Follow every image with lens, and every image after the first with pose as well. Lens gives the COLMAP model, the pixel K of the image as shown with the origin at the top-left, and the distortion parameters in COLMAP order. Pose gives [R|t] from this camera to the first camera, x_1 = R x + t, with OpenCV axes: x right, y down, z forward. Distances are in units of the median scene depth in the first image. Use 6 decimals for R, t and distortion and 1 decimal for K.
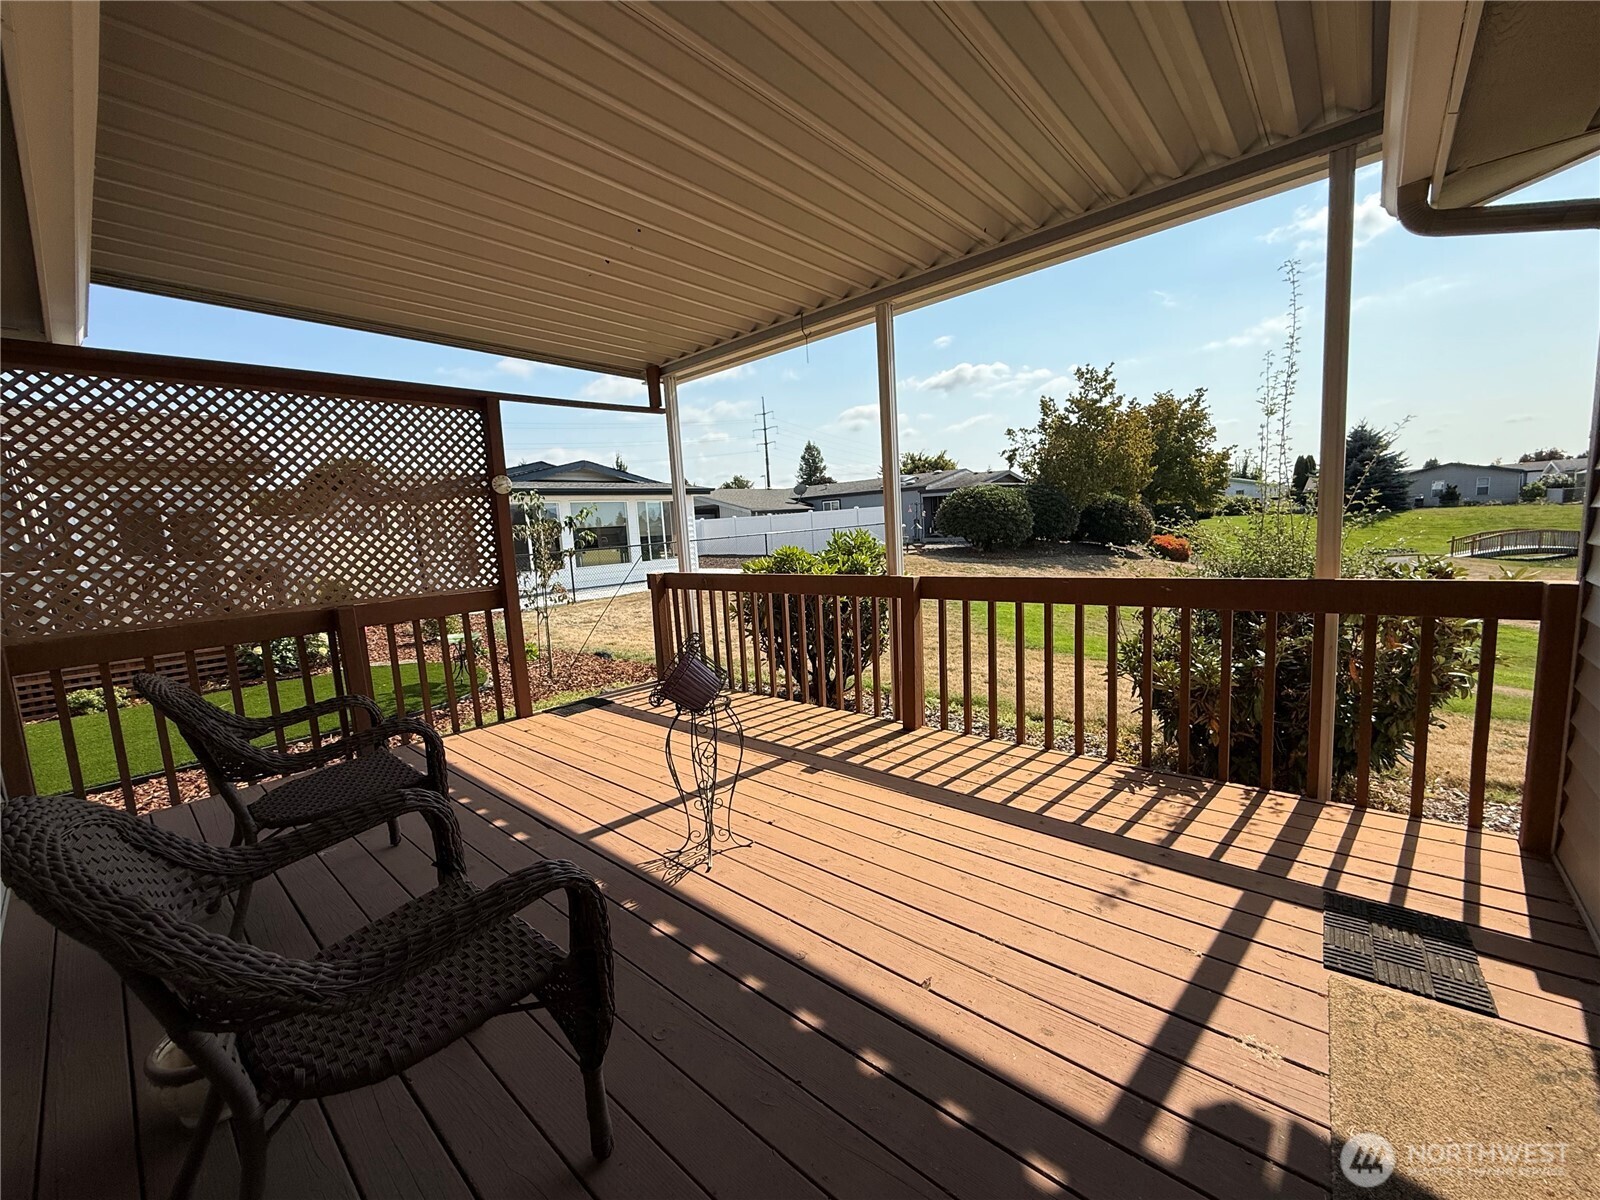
lens RADIAL K [[638.4, 0, 796.0], [0, 638.4, 603.4], [0, 0, 1]] dist [0.002283, -0.000203]
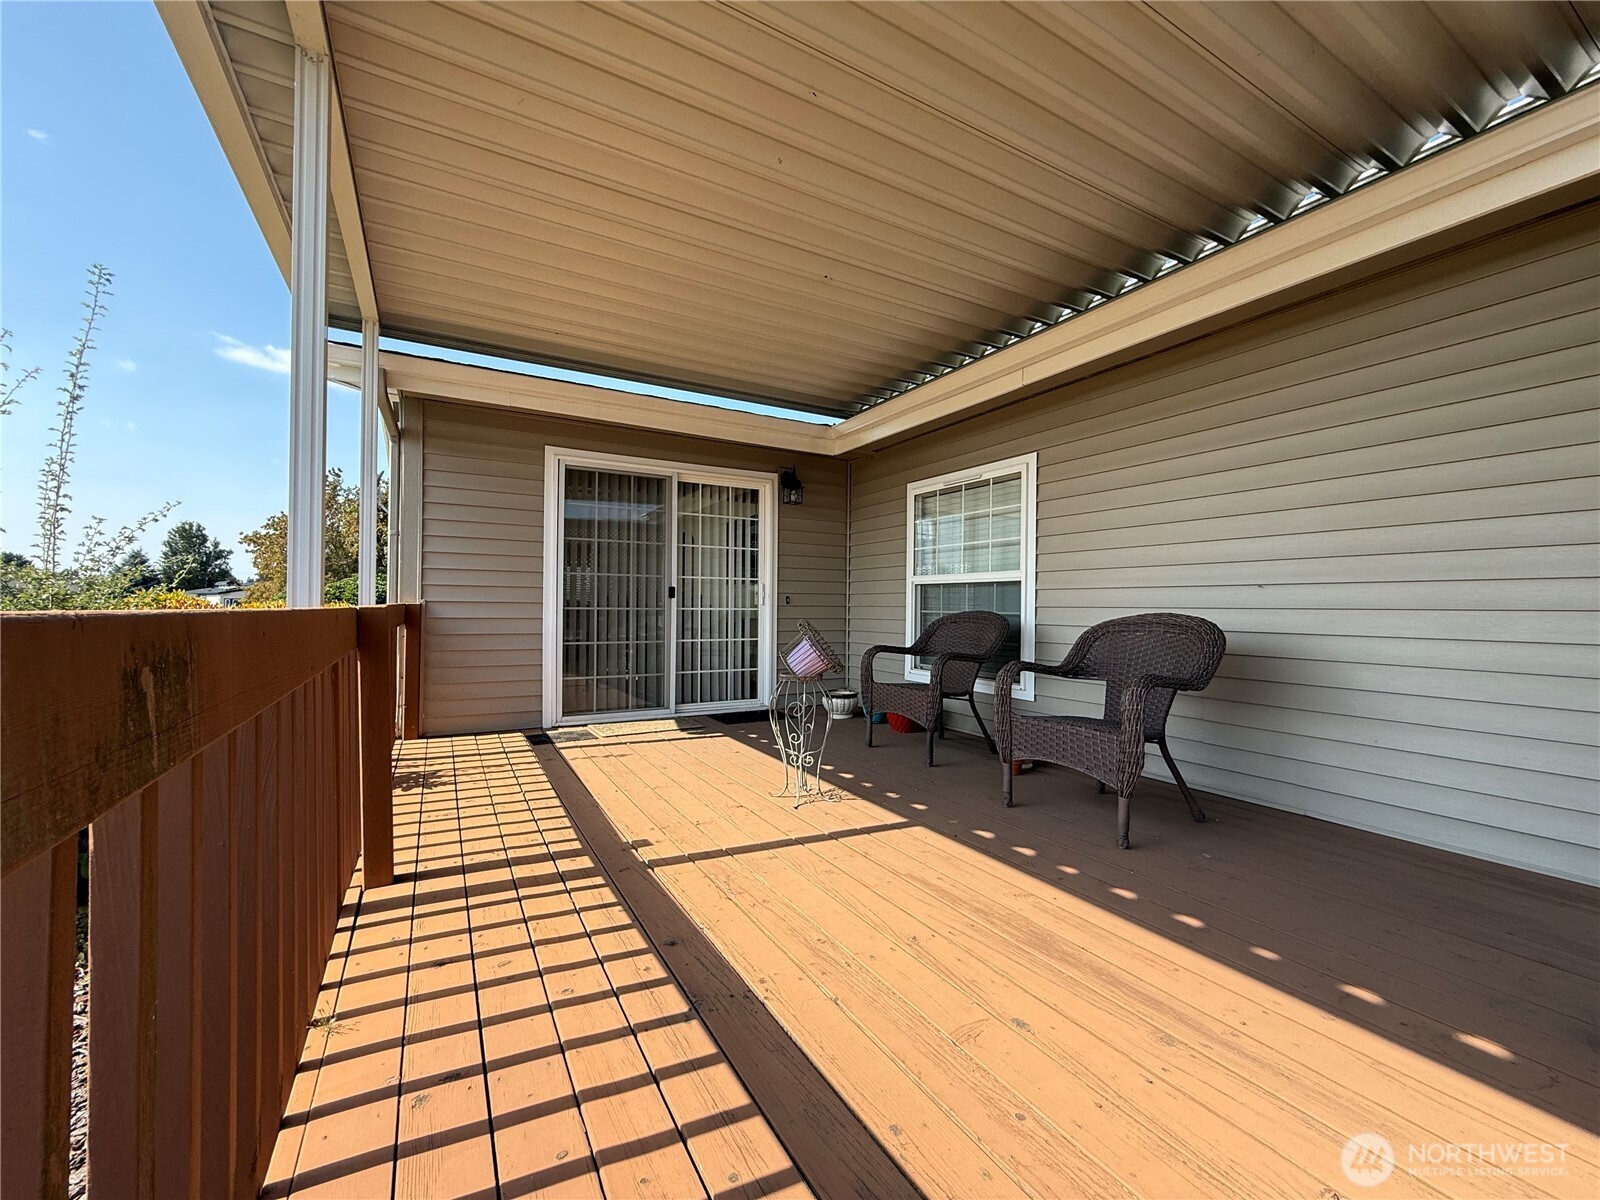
lens RADIAL K [[638.4, 0, 802.0], [0, 638.4, 596.5], [0, 0, 1]] dist [0.002283, -0.000203]
pose [[-0.949042, 0.049686, 0.311207, -0.314533], [0.078432, 0.993661, 0.080538, -0.058801], [-0.305233, 0.100842, -0.946923, 1.251948]]
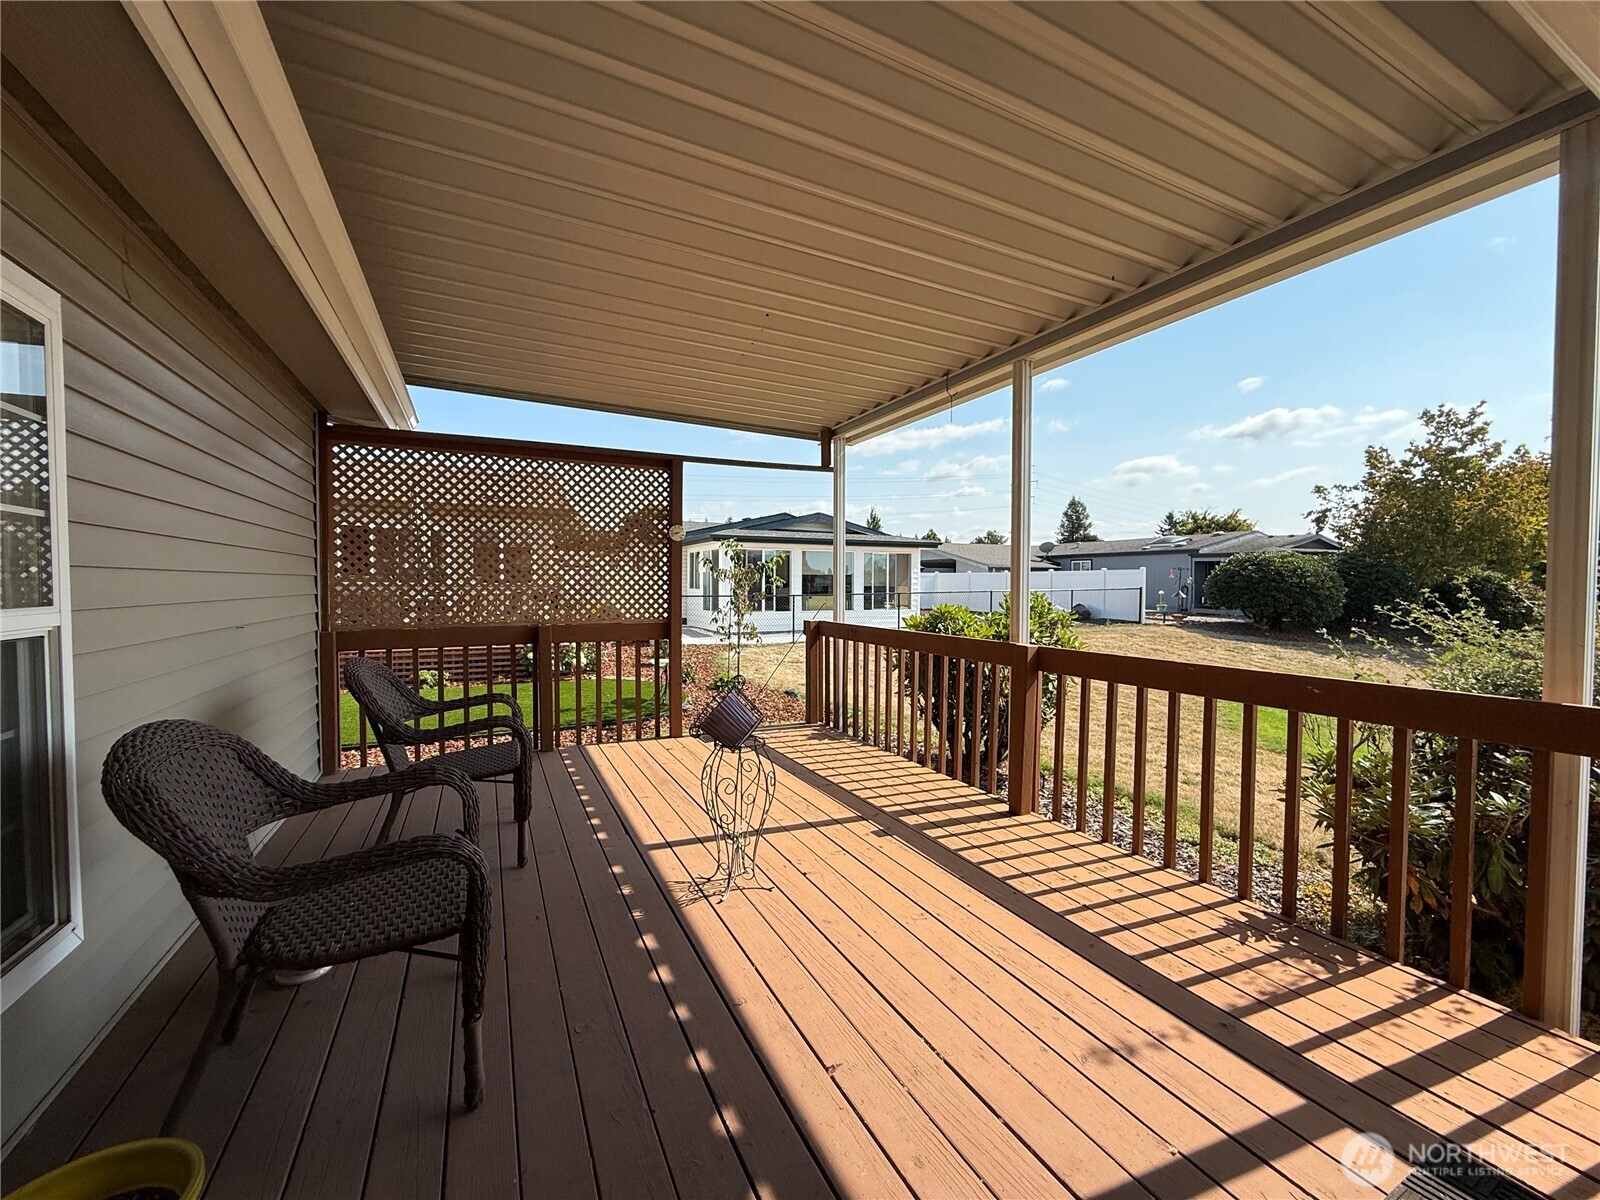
lens RADIAL K [[638.4, 0, 795.2], [0, 638.4, 603.7], [0, 0, 1]] dist [0.002283, -0.000203]
pose [[0.924865, 0.073218, -0.373182, 0.184495], [-0.102779, 0.992898, -0.059914, -0.010789], [0.366145, 0.093768, 0.925822, 0.015068]]
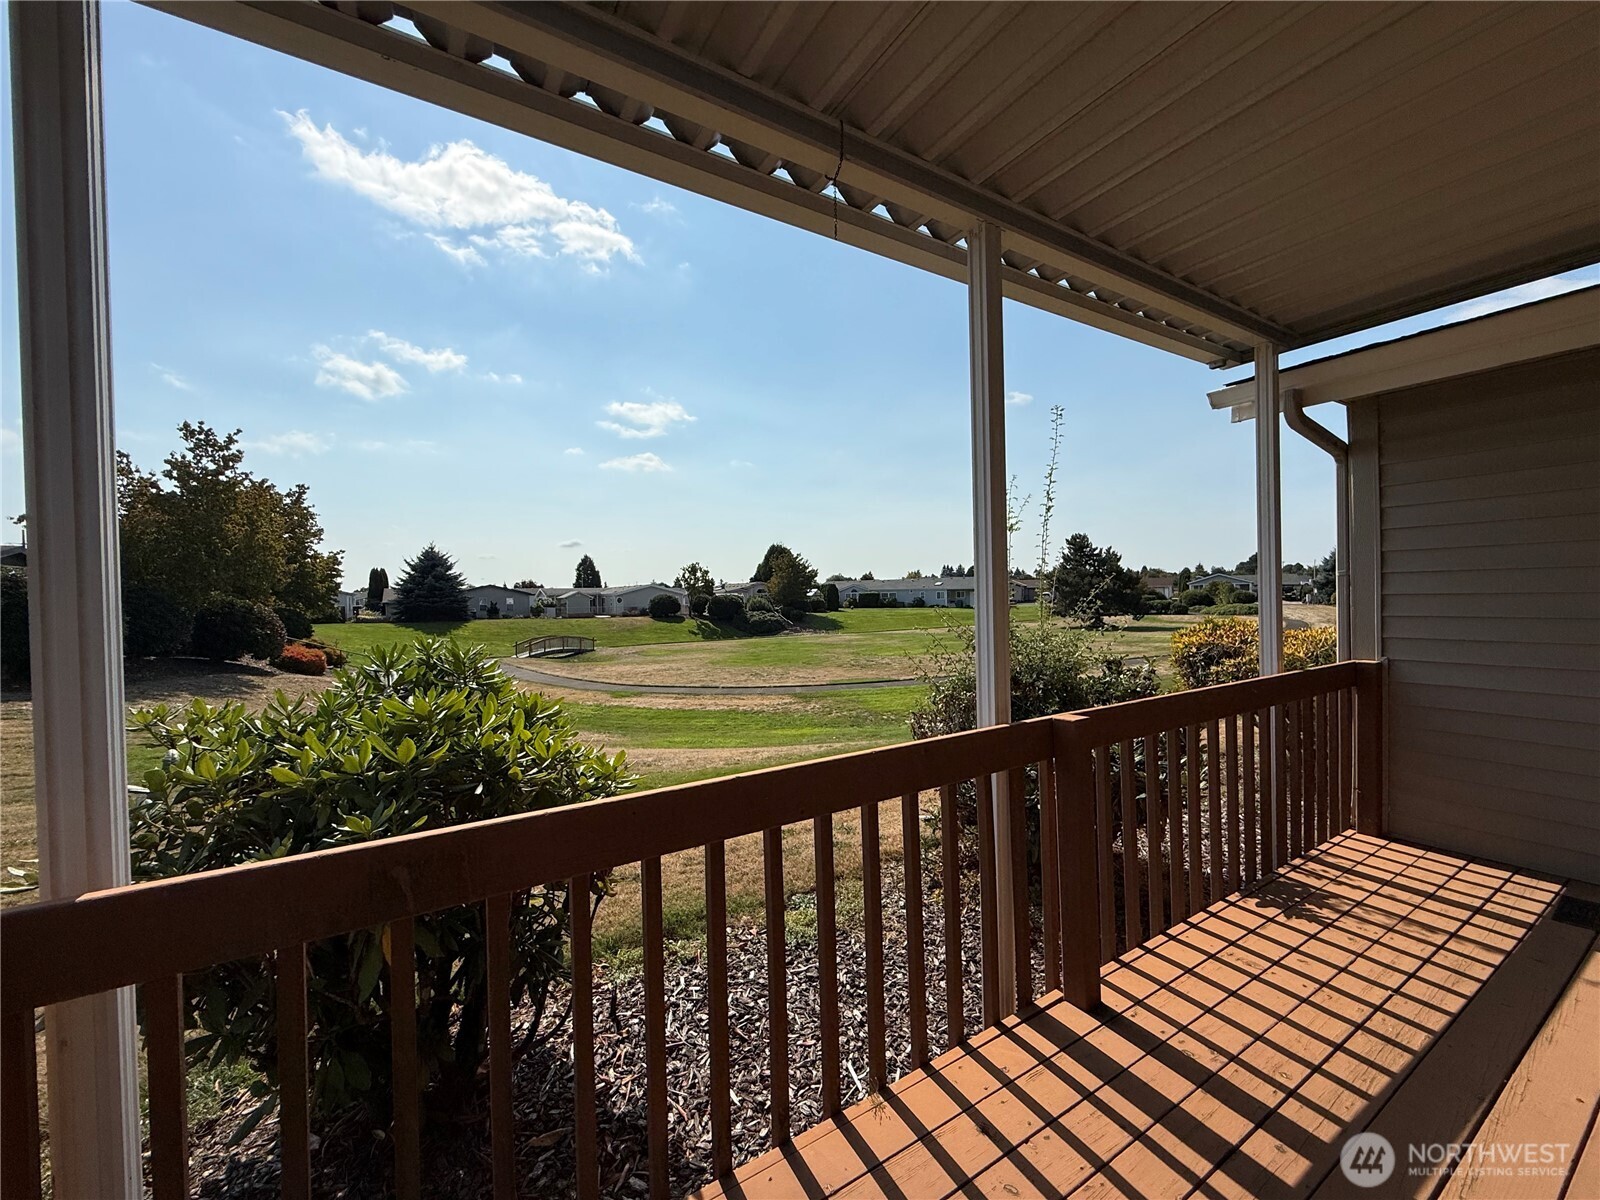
lens RADIAL K [[638.4, 0, 790.4], [0, 638.4, 606.0], [0, 0, 1]] dist [0.002283, -0.000203]
pose [[0.277021, 0.036686, 0.960163, -0.376523], [0.122007, 0.989839, -0.073021, -0.112916], [-0.953086, 0.137375, 0.269731, 0.942804]]
